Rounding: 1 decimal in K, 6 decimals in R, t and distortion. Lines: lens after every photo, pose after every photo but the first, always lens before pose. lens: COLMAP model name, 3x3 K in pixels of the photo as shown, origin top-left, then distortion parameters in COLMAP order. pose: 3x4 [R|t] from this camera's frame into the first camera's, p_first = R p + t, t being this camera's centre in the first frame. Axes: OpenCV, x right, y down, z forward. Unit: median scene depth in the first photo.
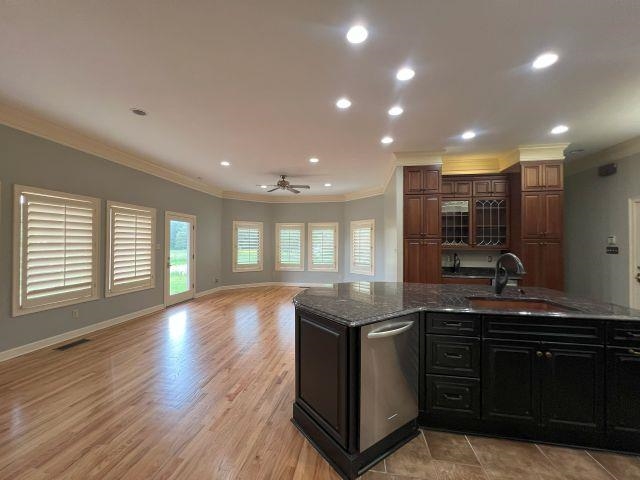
lens RADIAL K [[259.4, 0, 320.4], [0, 259.4, 240.5], [0, 0, 1]] dist [-0.001113, 0.000286]
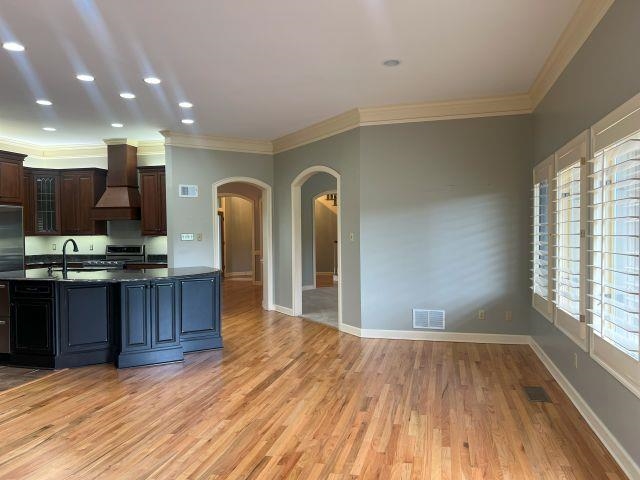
lens RADIAL K [[481.3, 0, 317.4], [0, 481.3, 241.7], [0, 0, 1]] dist [0.058089, -0.066672]
pose [[-0.995266, 0.001437, 0.097173, -0.346162], [0.002694, 0.999914, 0.012807, 0.014393], [-0.097146, 0.013009, -0.995185, 1.389765]]
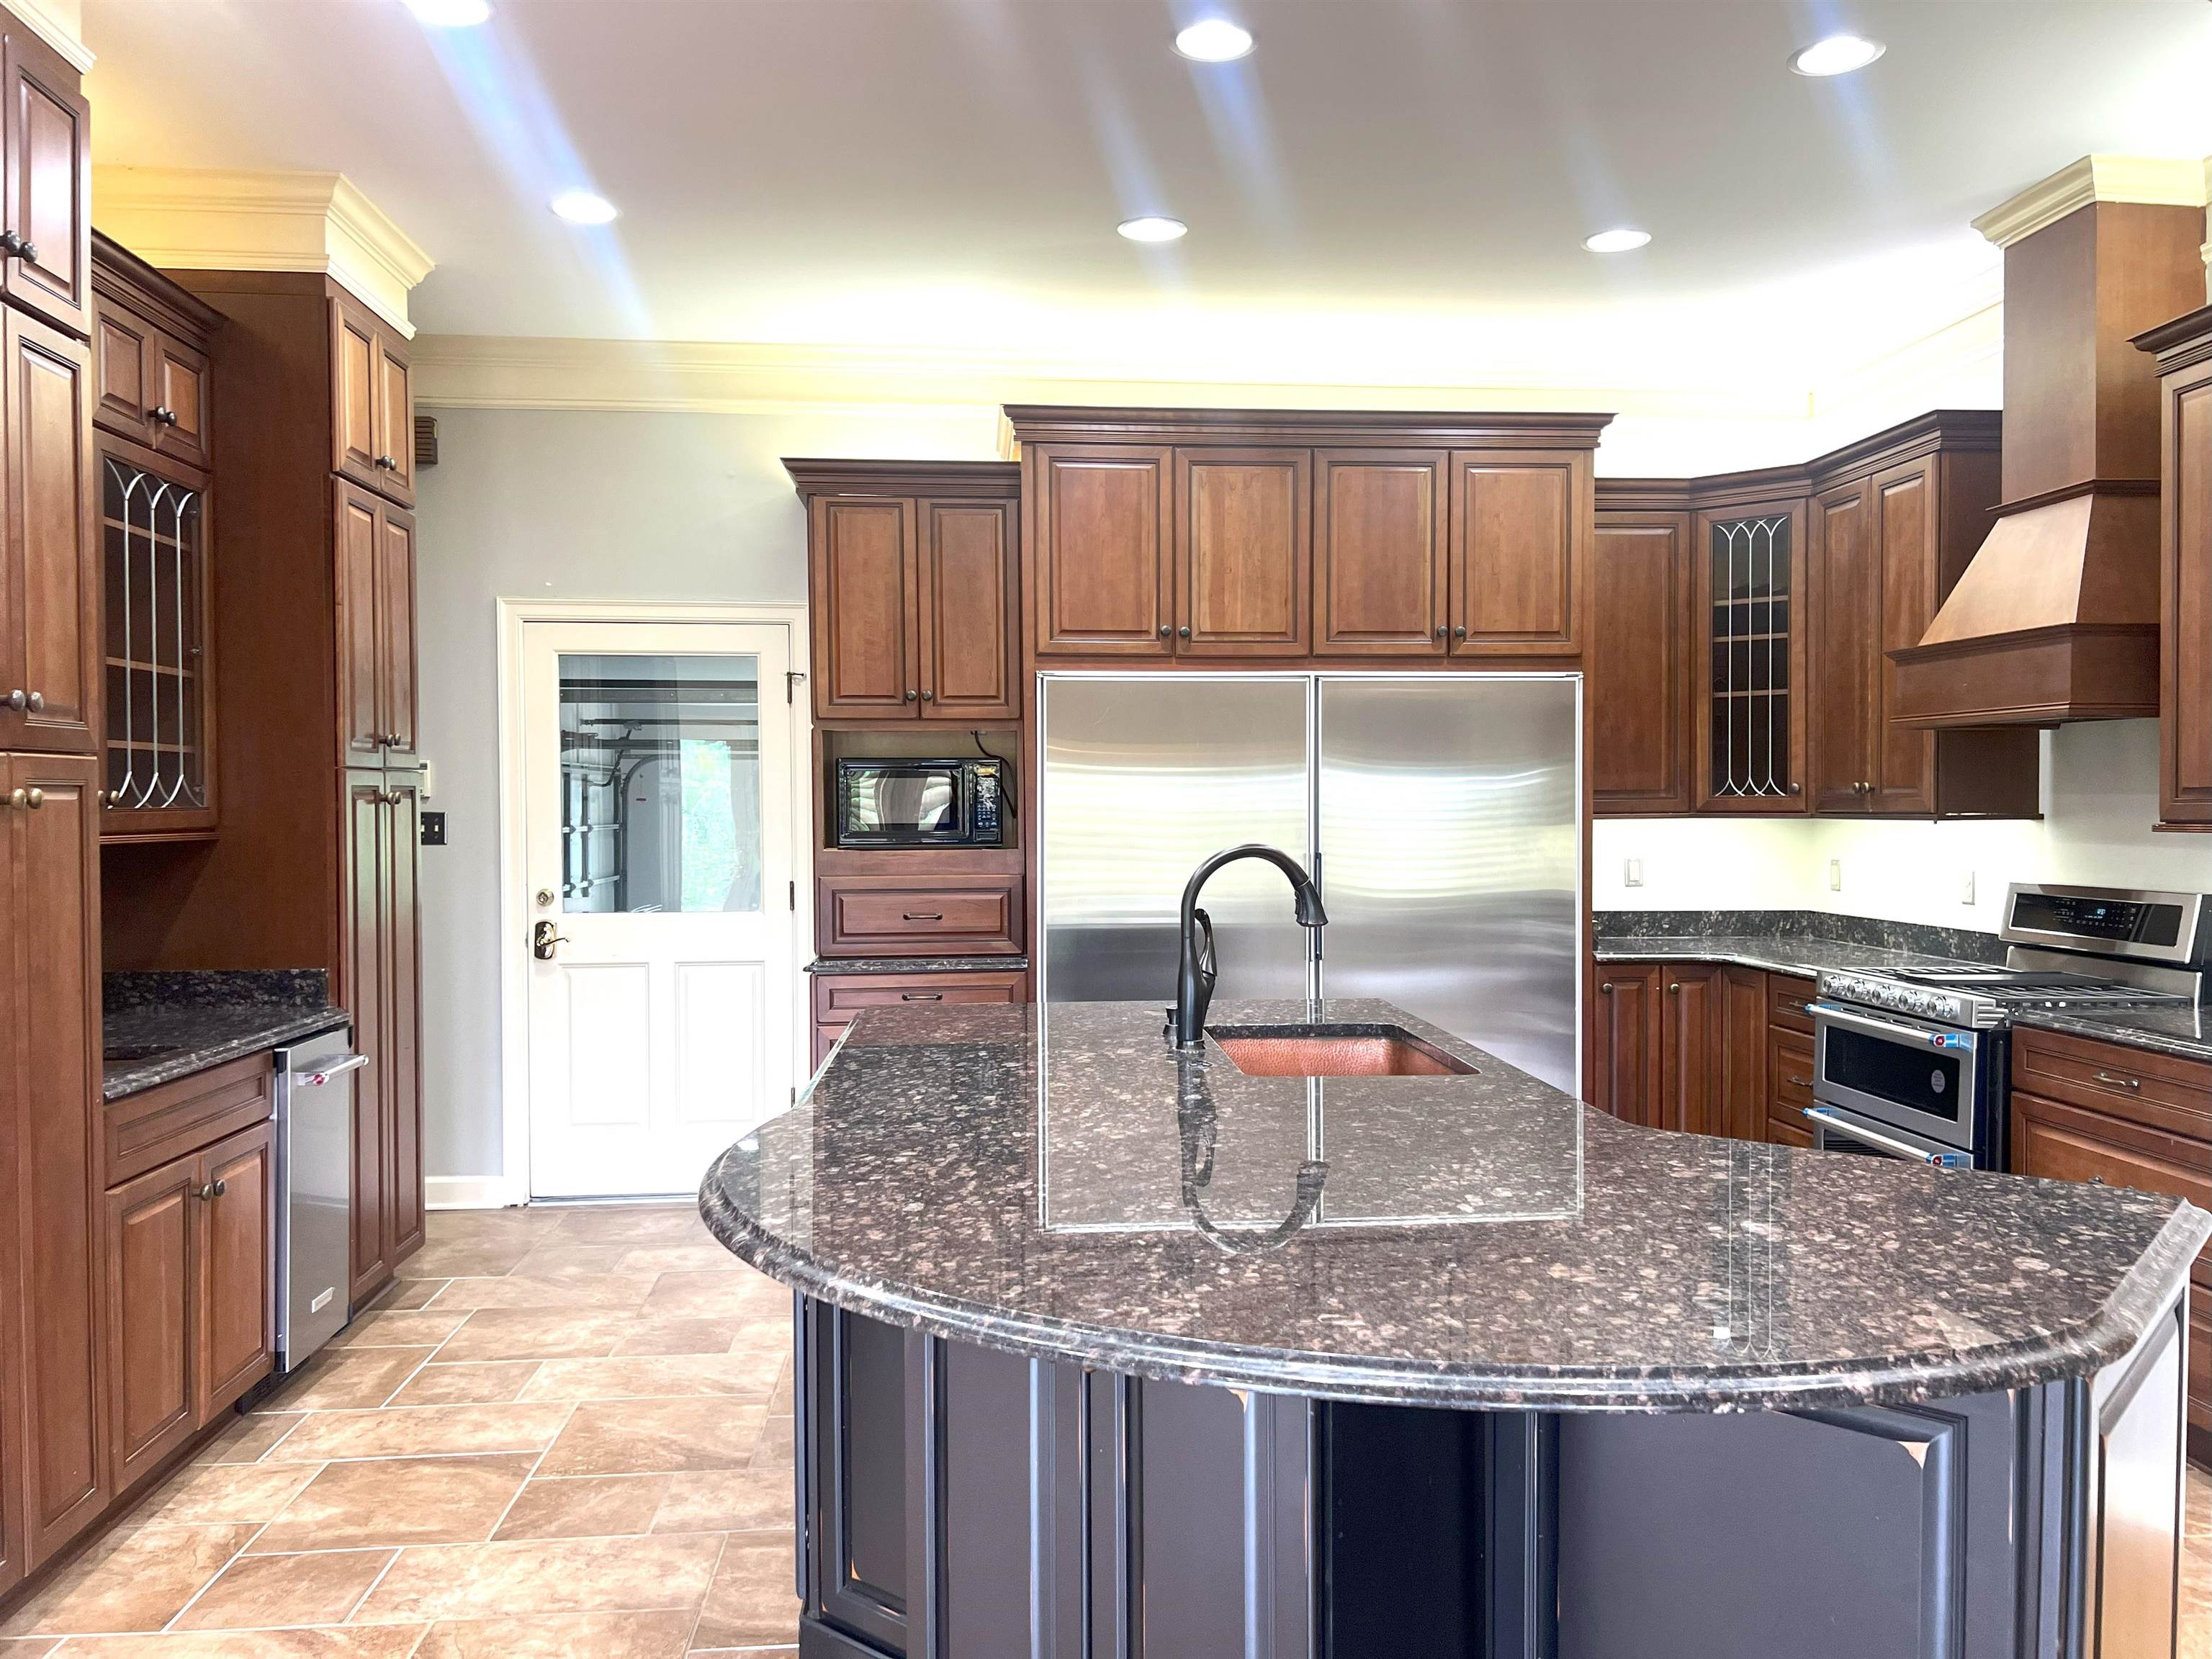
lens RADIAL K [[1663.5, 0, 1101.9], [0, 1663.5, 842.9], [0, 0, 1]] dist [0.058089, -0.066672]
pose [[-0.234113, -0.026275, 0.971854, -0.257008], [-0.010844, 0.999643, 0.024414, 0.007571], [-0.972149, -0.004823, -0.234314, 0.582404]]
